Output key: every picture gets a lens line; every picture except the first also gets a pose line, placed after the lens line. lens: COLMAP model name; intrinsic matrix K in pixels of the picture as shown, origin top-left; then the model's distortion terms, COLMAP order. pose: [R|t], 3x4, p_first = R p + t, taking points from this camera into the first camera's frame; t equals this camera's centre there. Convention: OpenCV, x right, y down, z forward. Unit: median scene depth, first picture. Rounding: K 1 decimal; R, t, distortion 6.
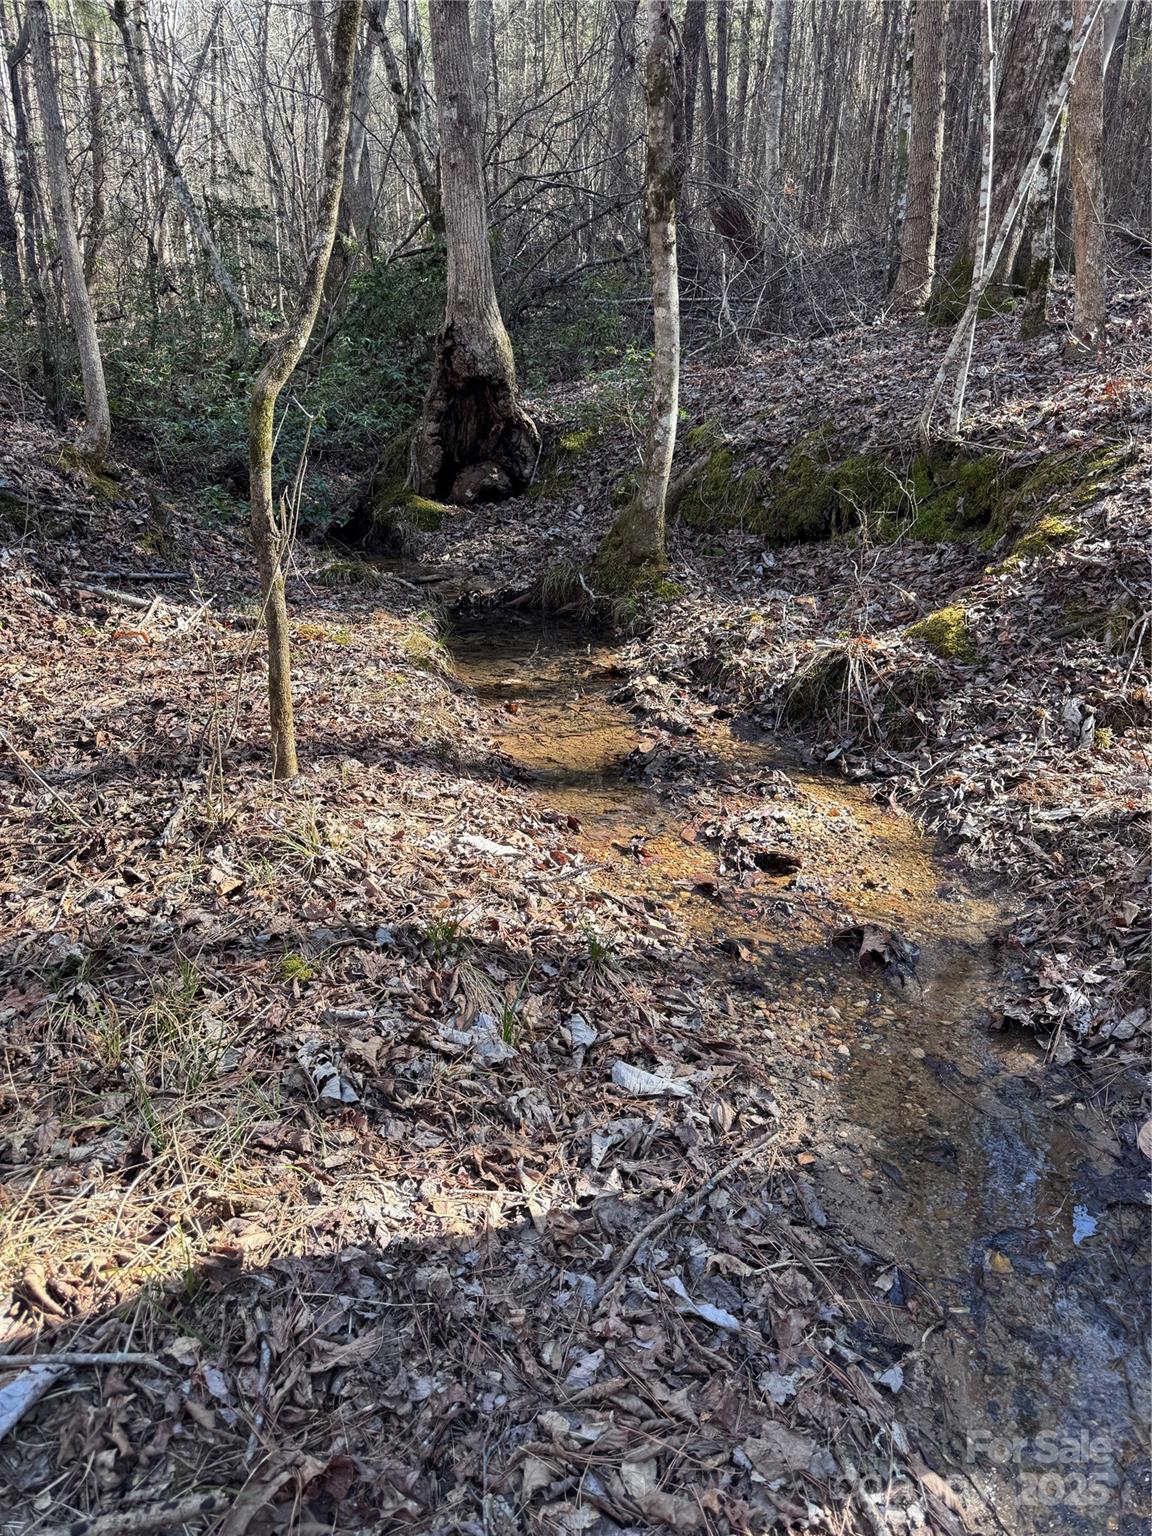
lens RADIAL K [[1081.7, 0, 576.0], [0, 1081.7, 768.0], [0, 0, 1]] dist [0.167020, -0.309484]
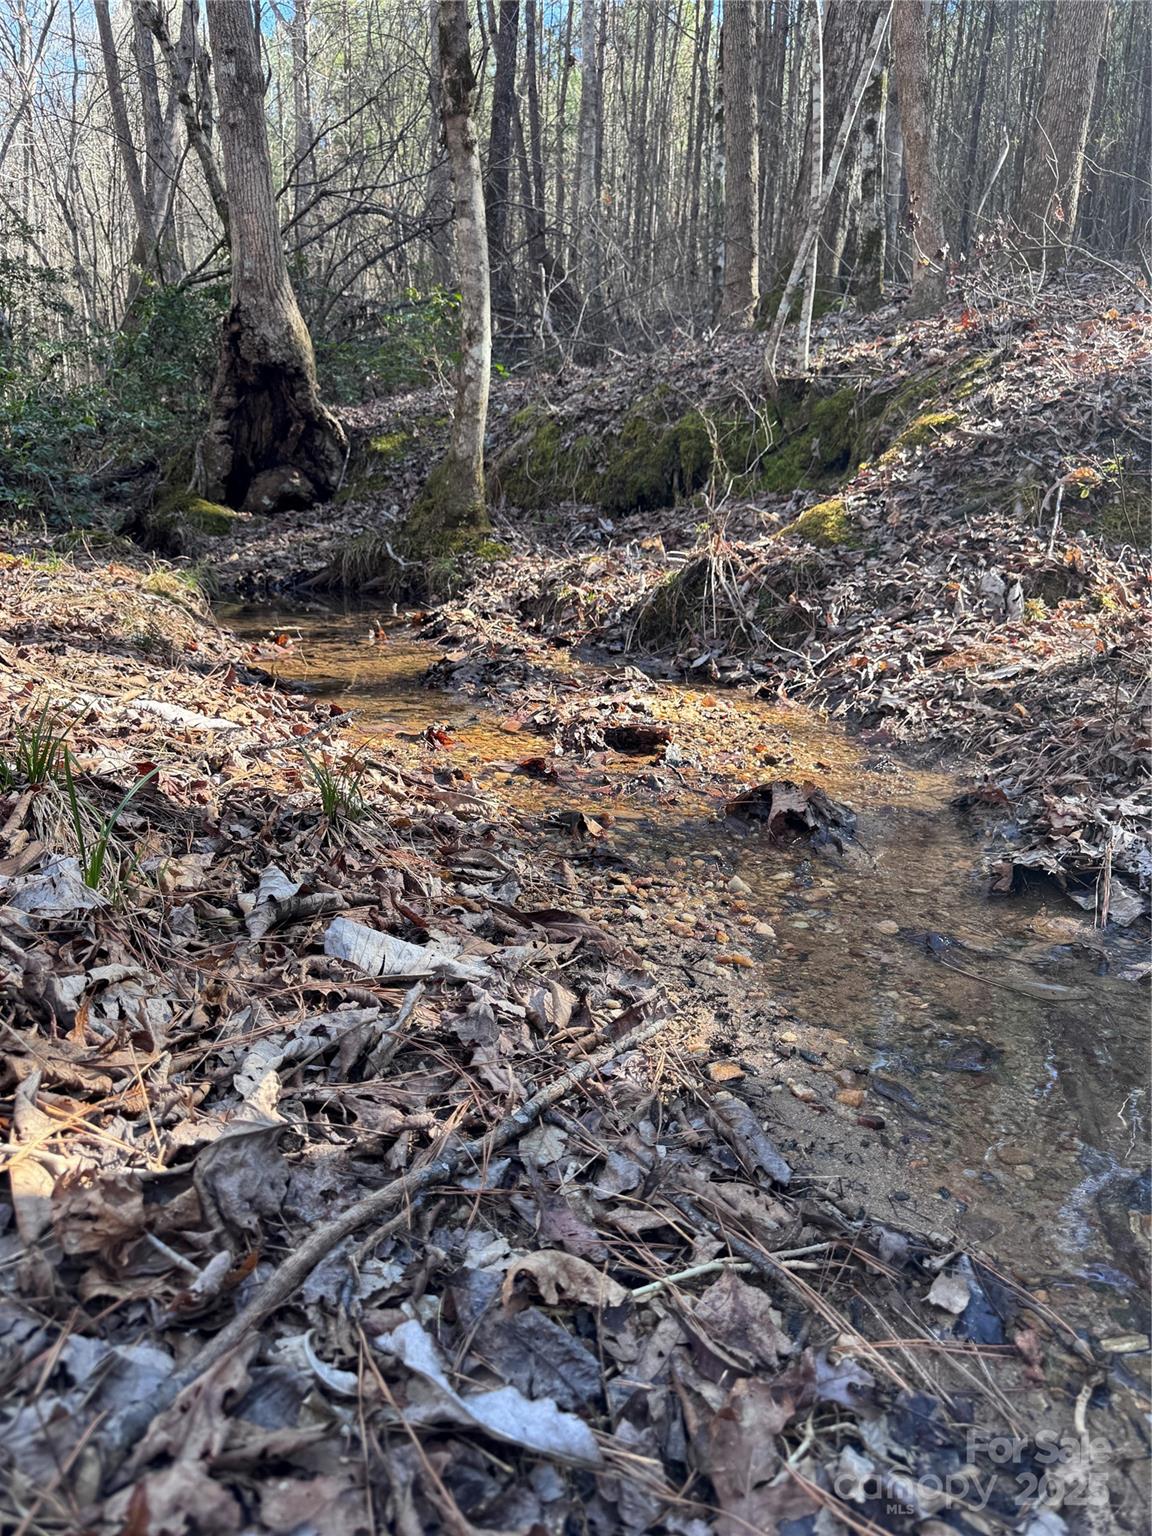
lens RADIAL K [[1081.7, 0, 576.0], [0, 1081.7, 768.0], [0, 0, 1]] dist [0.167020, -0.309484]
pose [[0.990006, -0.037272, 0.136012, 0.050639], [0.051297, 0.993552, -0.101110, 0.163051], [-0.131367, 0.107076, 0.985534, 0.317032]]
